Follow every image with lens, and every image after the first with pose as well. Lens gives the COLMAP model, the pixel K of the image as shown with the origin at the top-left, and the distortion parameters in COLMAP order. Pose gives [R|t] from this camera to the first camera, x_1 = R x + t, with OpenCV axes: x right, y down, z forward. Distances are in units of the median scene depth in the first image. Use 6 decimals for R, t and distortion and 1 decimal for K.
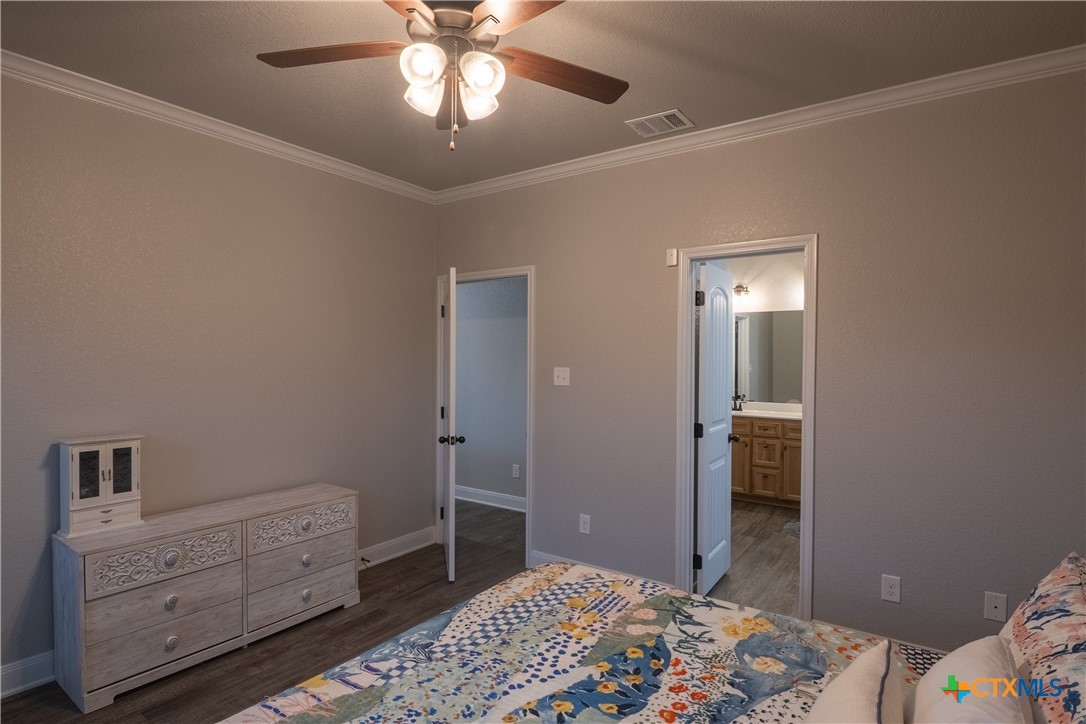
lens RADIAL K [[563.4, 0, 551.1], [0, 563.4, 364.6], [0, 0, 1]] dist [-0.001914, -0.015032]
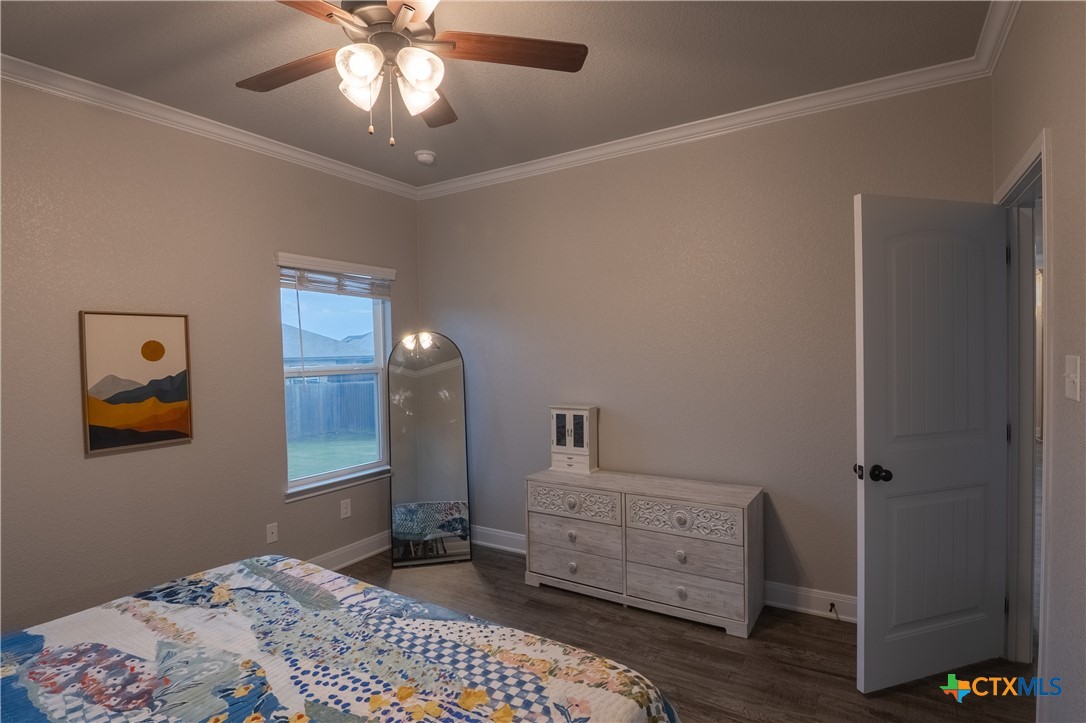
lens RADIAL K [[563.4, 0, 551.1], [0, 563.4, 364.1], [0, 0, 1]] dist [-0.001914, -0.015032]
pose [[0.029867, 0.017655, -0.999398, 0.598101], [0.014371, 0.999733, 0.018090, -0.001568], [0.999451, -0.014903, 0.029605, 0.875798]]
